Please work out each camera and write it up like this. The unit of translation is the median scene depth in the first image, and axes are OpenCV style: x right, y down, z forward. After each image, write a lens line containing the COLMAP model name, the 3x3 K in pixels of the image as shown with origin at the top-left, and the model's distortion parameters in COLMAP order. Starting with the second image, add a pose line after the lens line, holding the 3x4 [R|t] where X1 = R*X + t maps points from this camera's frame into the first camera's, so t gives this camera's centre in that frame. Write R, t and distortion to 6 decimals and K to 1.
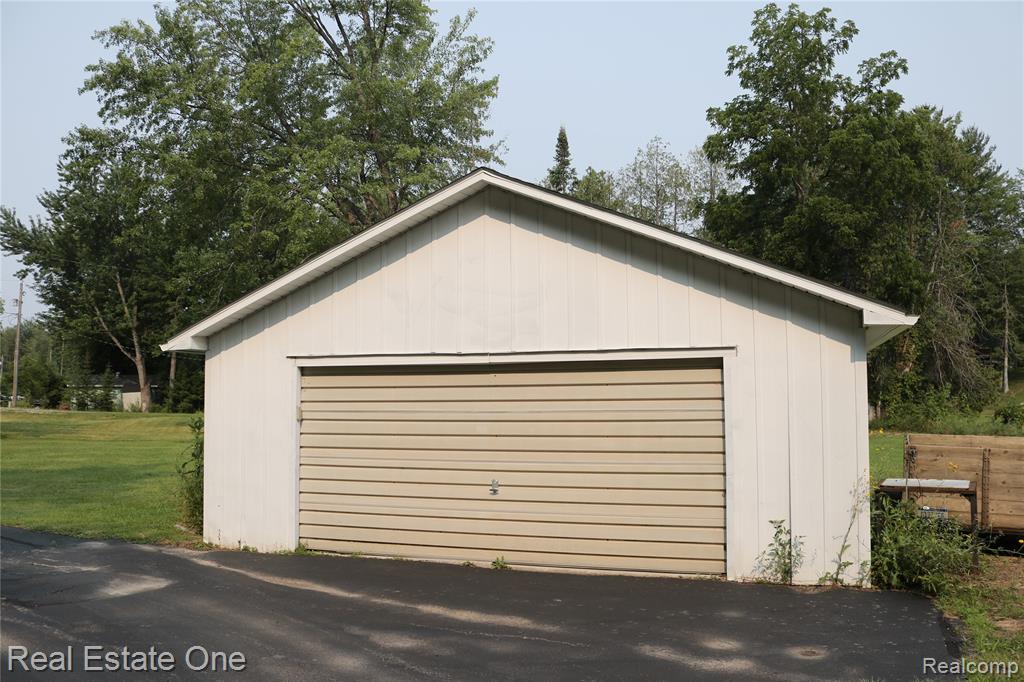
lens RADIAL K [[849.4, 0, 512.9], [0, 849.4, 345.6], [0, 0, 1]] dist [-0.124374, 0.088501]
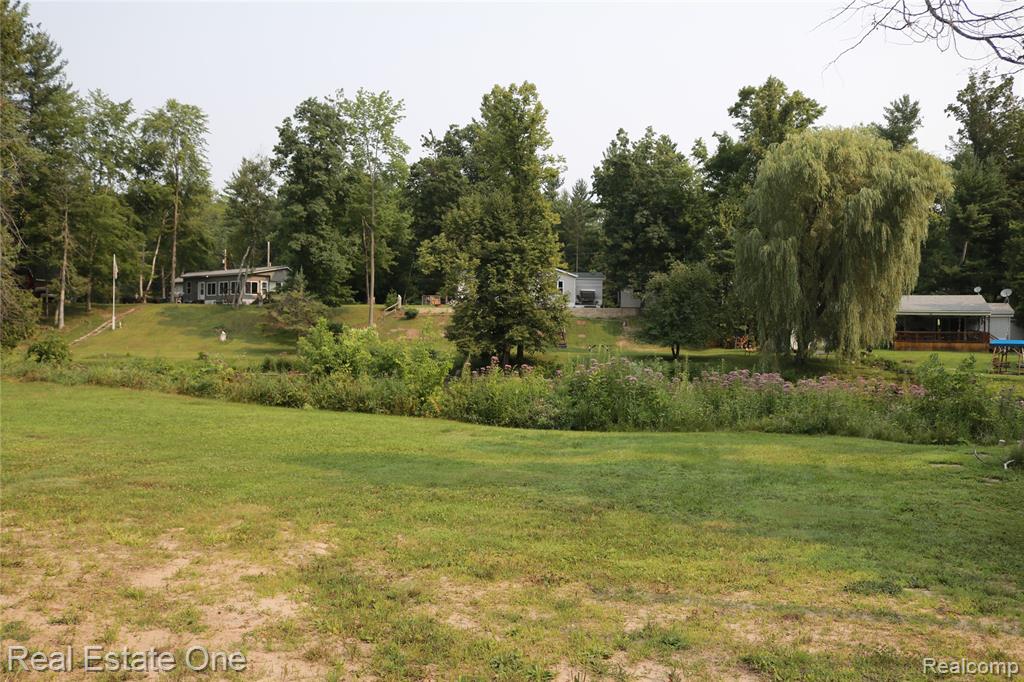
lens RADIAL K [[849.4, 0, 507.2], [0, 849.4, 339.2], [0, 0, 1]] dist [-0.124374, 0.088501]
pose [[0.519576, 0.005357, 0.854407, 0.156401], [-0.062557, 0.997535, 0.031788, 0.019356], [-0.852131, -0.069966, 0.518631, 0.205156]]
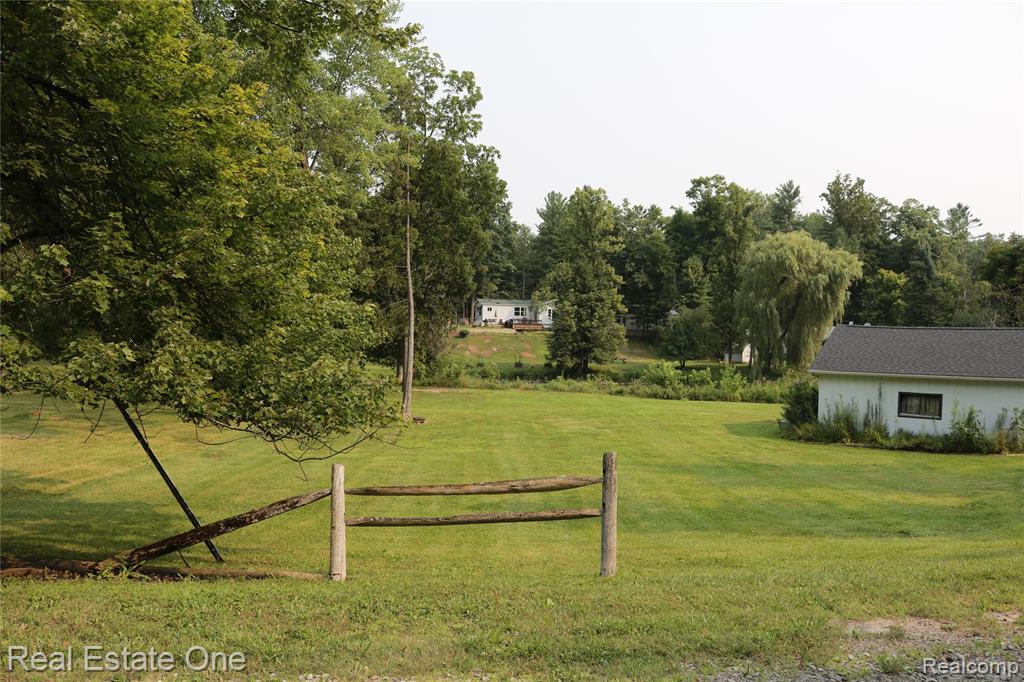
lens RADIAL K [[849.4, 0, 513.2], [0, 849.4, 340.0], [0, 0, 1]] dist [-0.124374, 0.088501]
pose [[0.305652, 0.001437, 0.952142, -0.863304], [-0.072171, 0.997157, 0.021663, -0.015113], [-0.949404, -0.075338, 0.304887, 0.492914]]
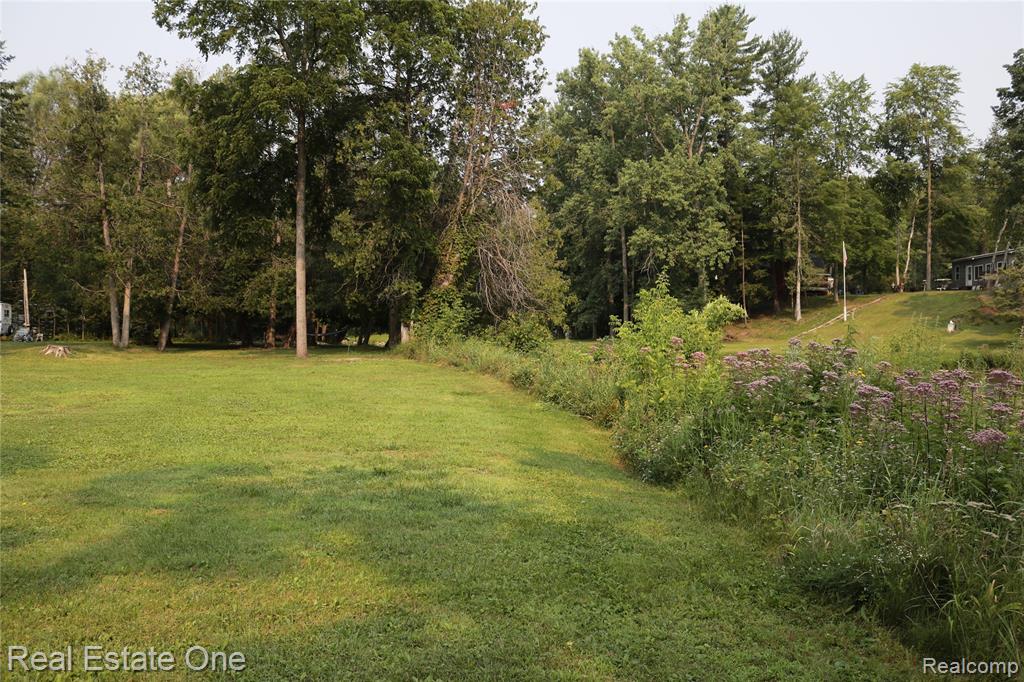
lens RADIAL K [[849.4, 0, 514.0], [0, 849.4, 337.8], [0, 0, 1]] dist [-0.124374, 0.088501]
pose [[0.999519, 0.000600, 0.031012, 0.584078], [-0.002777, 0.997530, 0.070183, 0.026454], [-0.030893, -0.070235, 0.997052, 0.171486]]
